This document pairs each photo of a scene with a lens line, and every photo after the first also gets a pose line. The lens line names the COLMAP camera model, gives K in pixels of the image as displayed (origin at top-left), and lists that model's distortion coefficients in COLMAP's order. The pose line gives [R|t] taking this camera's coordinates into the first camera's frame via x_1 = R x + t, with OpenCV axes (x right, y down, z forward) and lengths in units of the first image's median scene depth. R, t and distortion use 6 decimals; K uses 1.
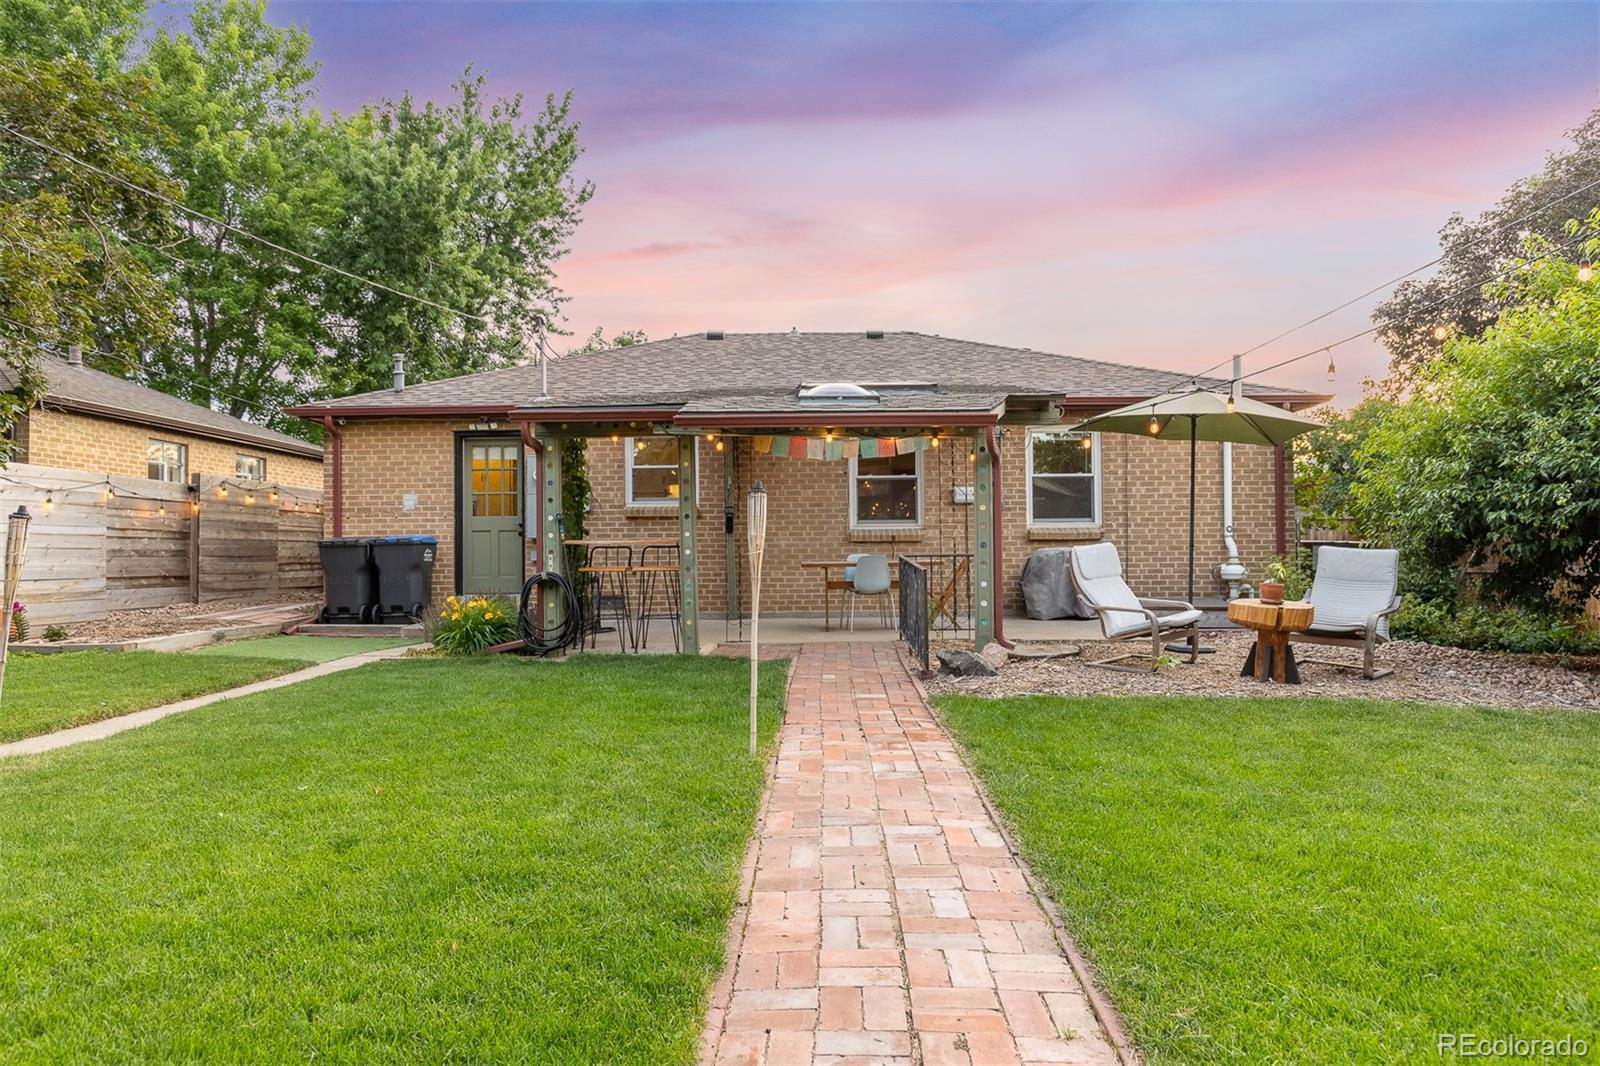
lens RADIAL K [[979.7, 0, 802.4], [0, 979.7, 531.3], [0, 0, 1]] dist [0.005312, 0.000133]
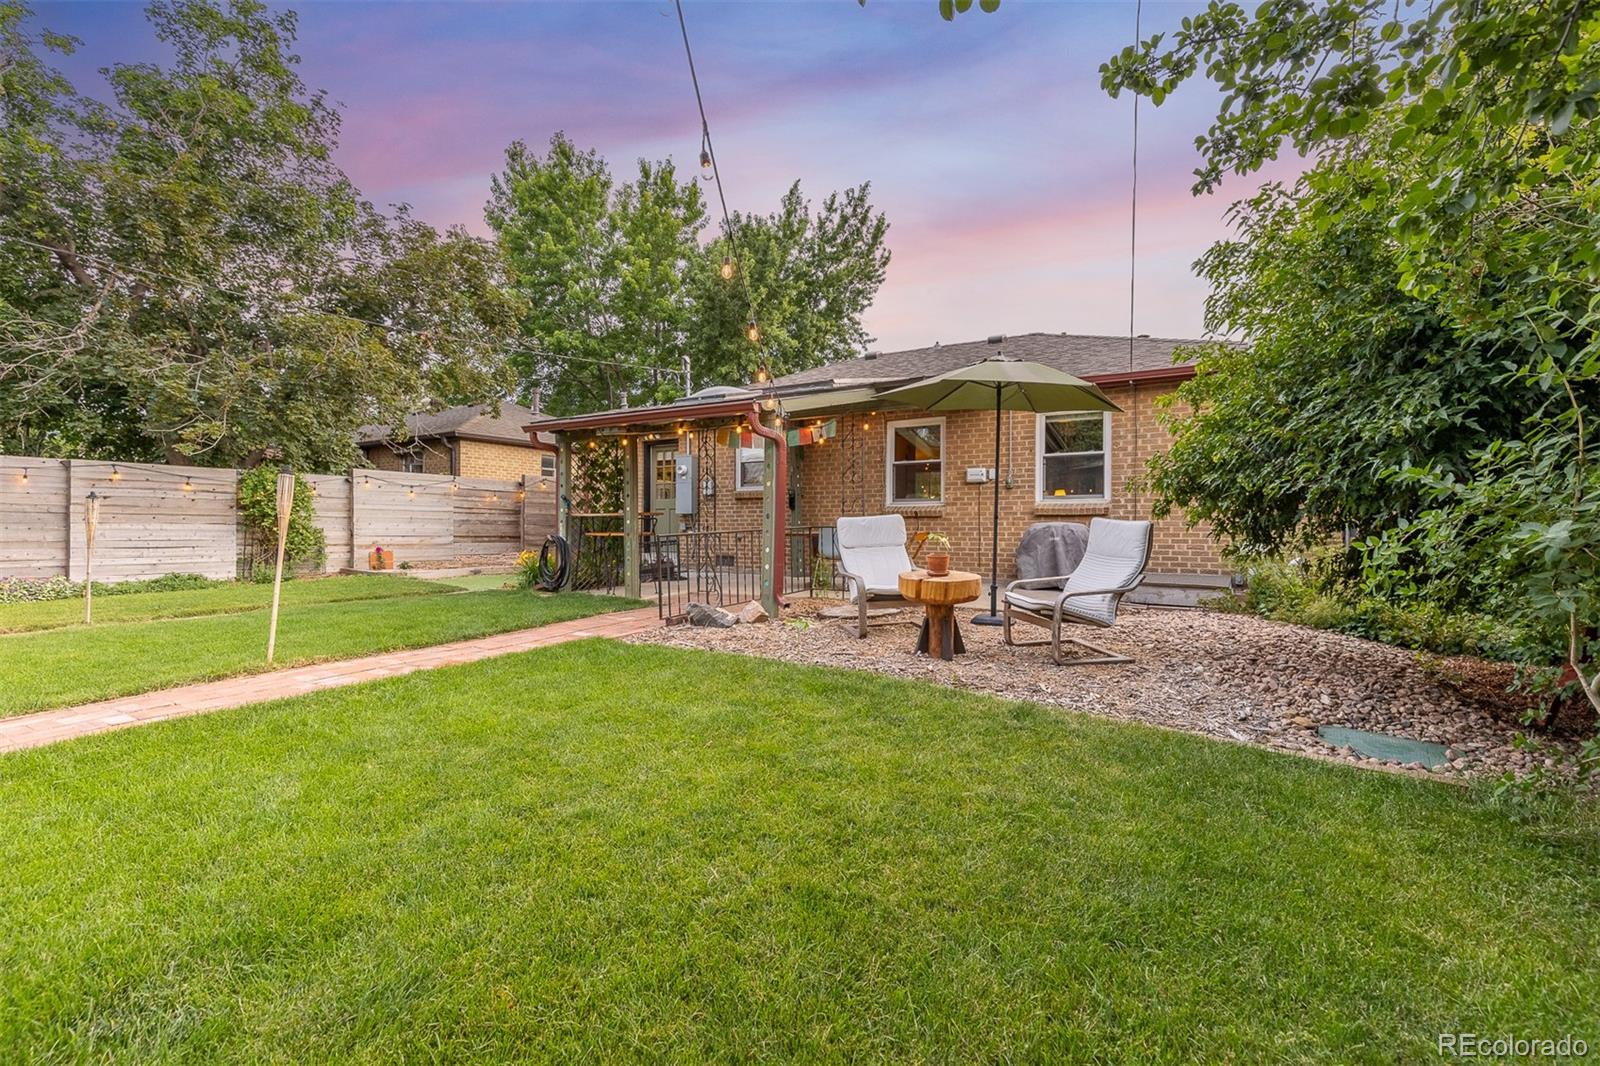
lens RADIAL K [[720.3, 0, 800.0], [0, 720.3, 535.6], [0, 0, 1]] dist [0.009293, -0.001779]
pose [[0.859487, 0.015440, -0.510925, 0.413320], [0.000462, 0.999520, 0.030983, 0.006330], [0.511158, -0.026865, 0.859067, 0.185132]]
